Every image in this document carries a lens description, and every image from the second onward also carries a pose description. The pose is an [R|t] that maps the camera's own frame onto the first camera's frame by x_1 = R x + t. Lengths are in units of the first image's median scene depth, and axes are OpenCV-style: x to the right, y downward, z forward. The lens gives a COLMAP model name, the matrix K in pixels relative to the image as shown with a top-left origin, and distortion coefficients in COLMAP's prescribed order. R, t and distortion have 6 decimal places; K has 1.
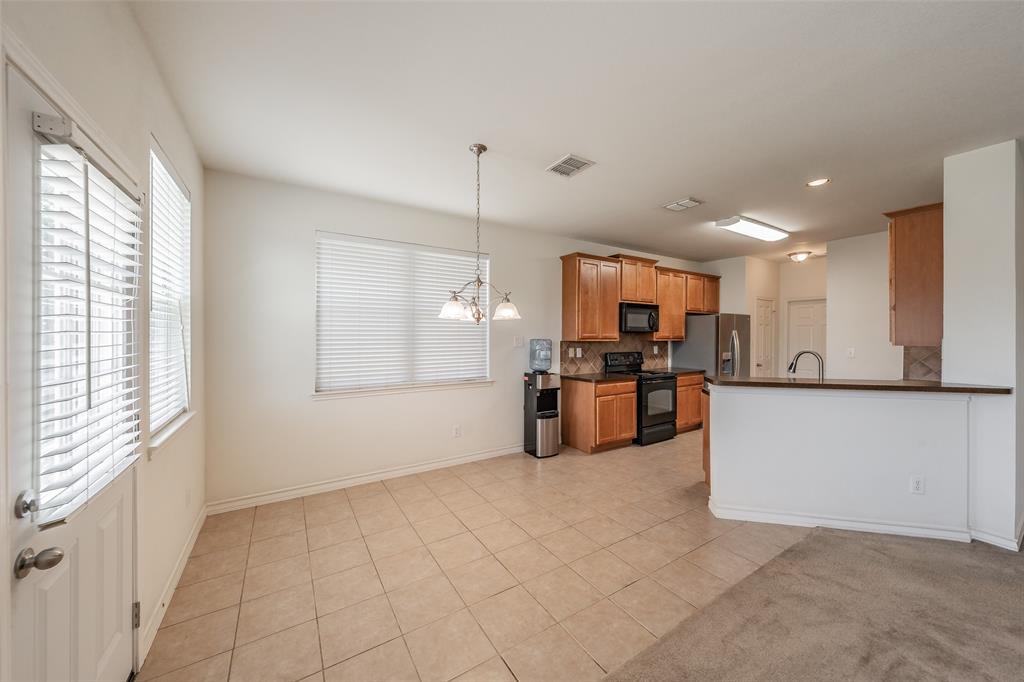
lens RADIAL K [[373.5, 0, 513.9], [0, 373.5, 341.7], [0, 0, 1]] dist [-0.003497, -0.000220]
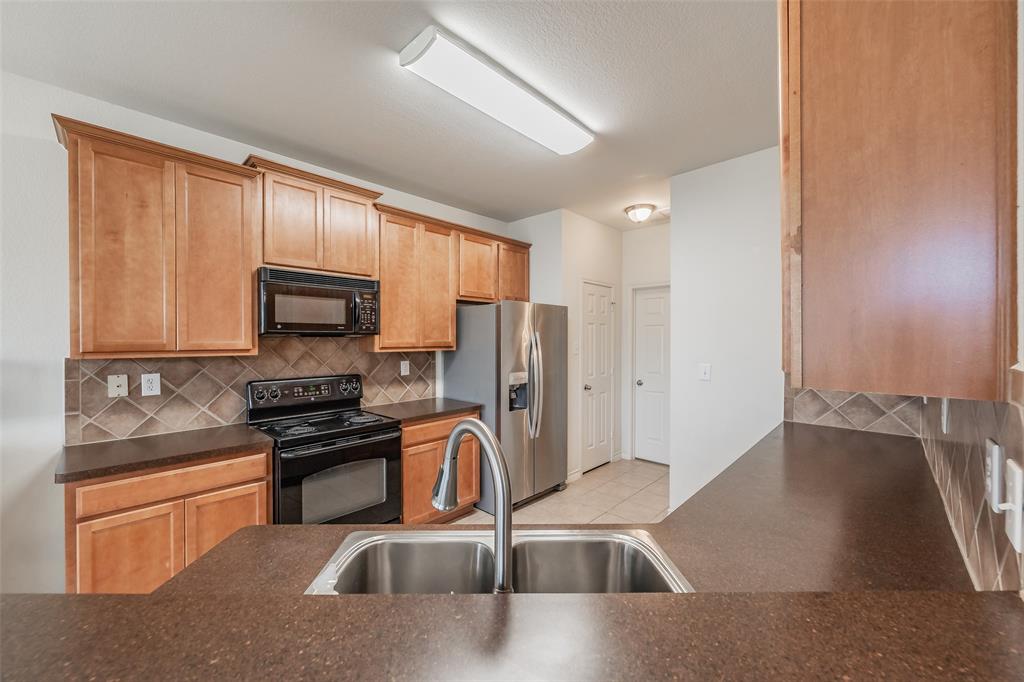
lens RADIAL K [[410.7, 0, 508.1], [0, 410.7, 341.7], [0, 0, 1]] dist [0.004005, -0.000590]
pose [[0.969159, -0.002999, 0.246417, 0.440526], [0.004818, 0.999965, -0.006777, -0.013103], [-0.246388, 0.007755, 0.969140, 0.449671]]
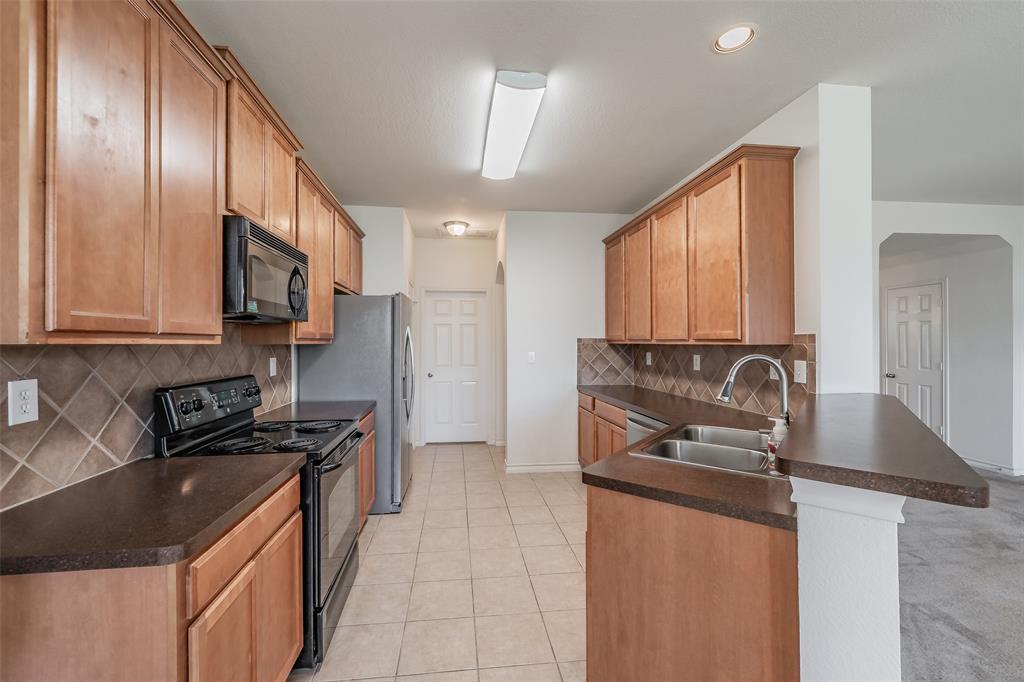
lens RADIAL K [[410.7, 0, 498.2], [0, 410.7, 344.4], [0, 0, 1]] dist [0.004005, -0.000590]
pose [[0.446172, -0.006068, 0.894927, 0.085856], [0.018338, 0.999829, -0.002363, 0.002633], [-0.894760, 0.017465, 0.446207, 0.648929]]
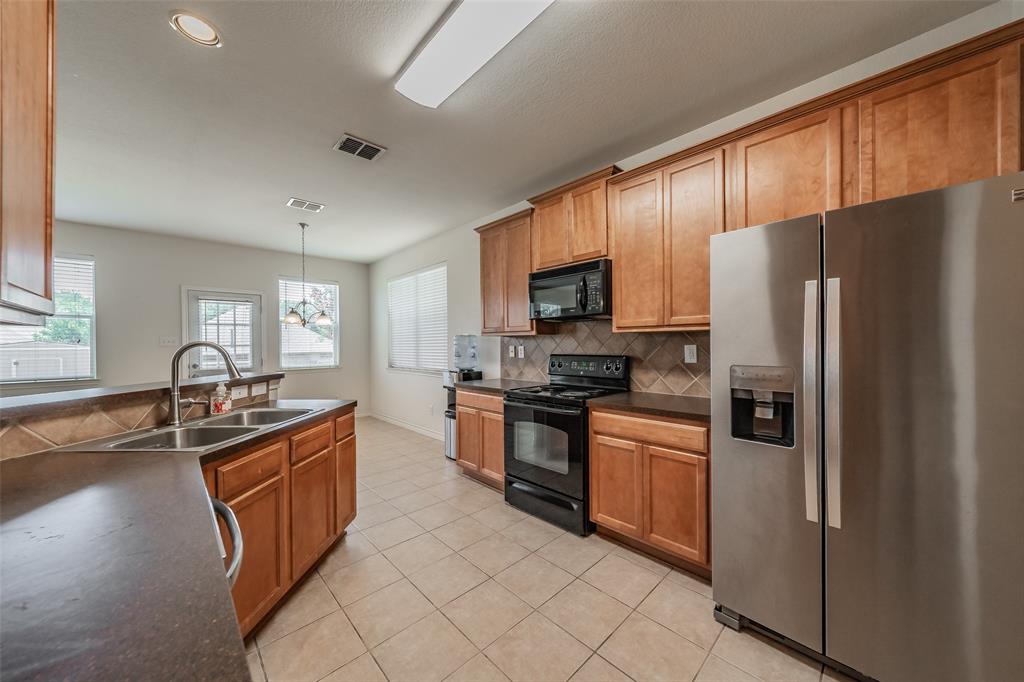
lens RADIAL K [[358.7, 0, 513.8], [0, 358.7, 345.4], [0, 0, 1]] dist [-0.001410, 0.000605]
pose [[0.189525, 0.001761, -0.981874, 0.864475], [-0.007593, 0.999971, 0.000328, 0.015822], [0.981847, 0.007394, 0.189533, 0.836254]]
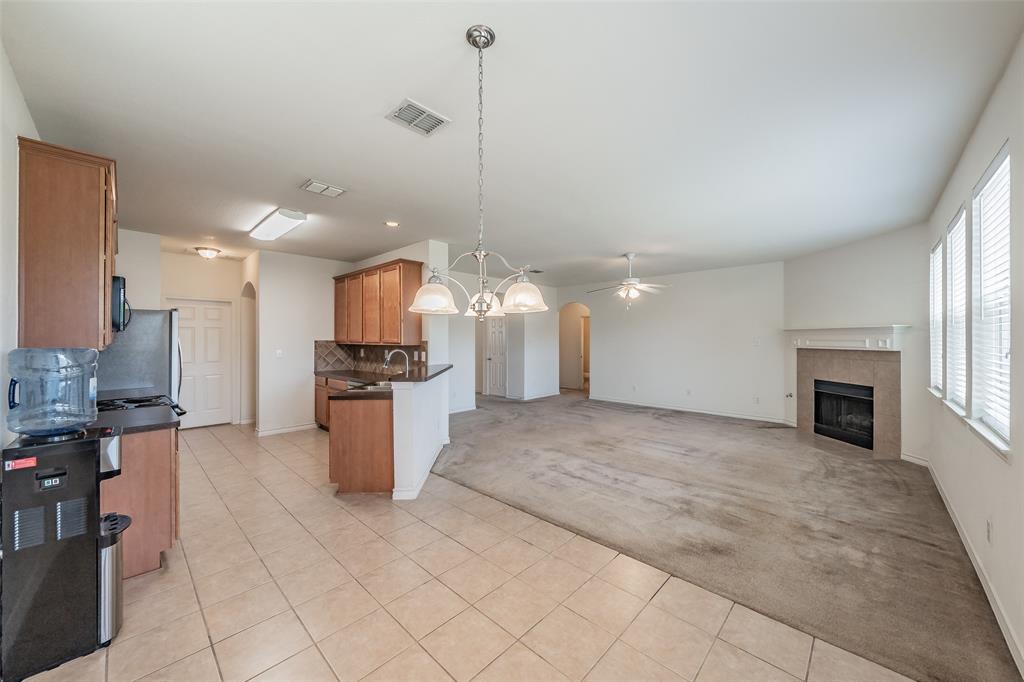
lens RADIAL K [[373.5, 0, 514.5], [0, 373.5, 336.9], [0, 0, 1]] dist [-0.003497, -0.000220]
pose [[-0.249560, 0.005959, 0.968341, -0.365325], [0.016354, 0.999864, -0.001938, -0.007588], [-0.968221, 0.015353, -0.249624, 0.567283]]
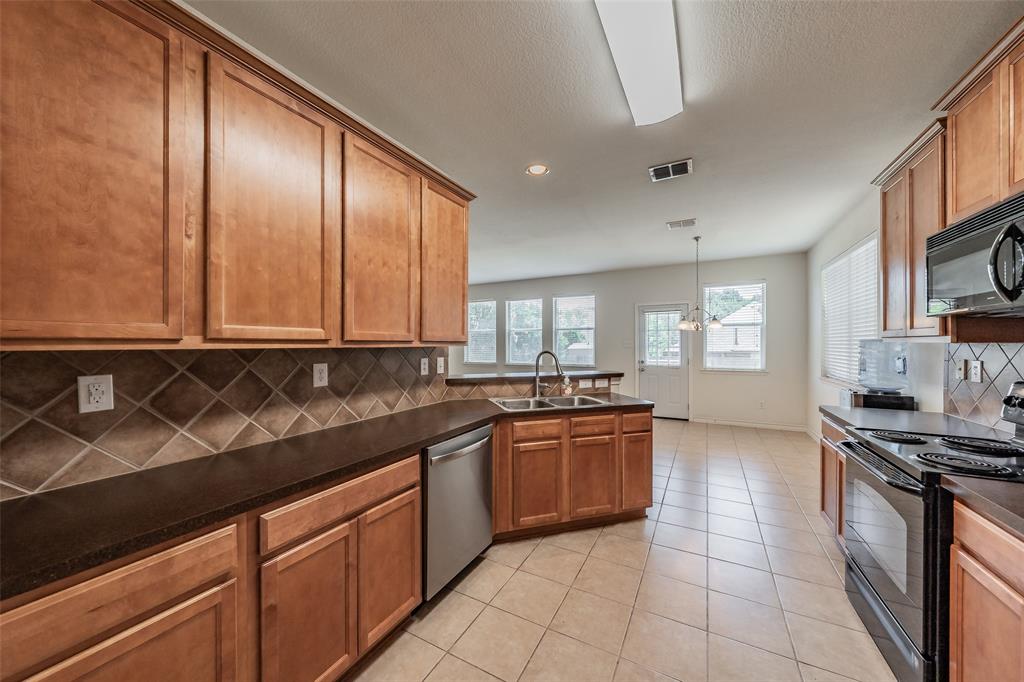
lens RADIAL K [[358.7, 0, 511.4], [0, 358.7, 345.0], [0, 0, 1]] dist [-0.001410, 0.000605]
pose [[-0.878428, 0.004290, -0.477856, 0.798250], [-0.005642, 0.999797, 0.019348, -0.004798], [0.477842, 0.019692, -0.878225, 1.084824]]
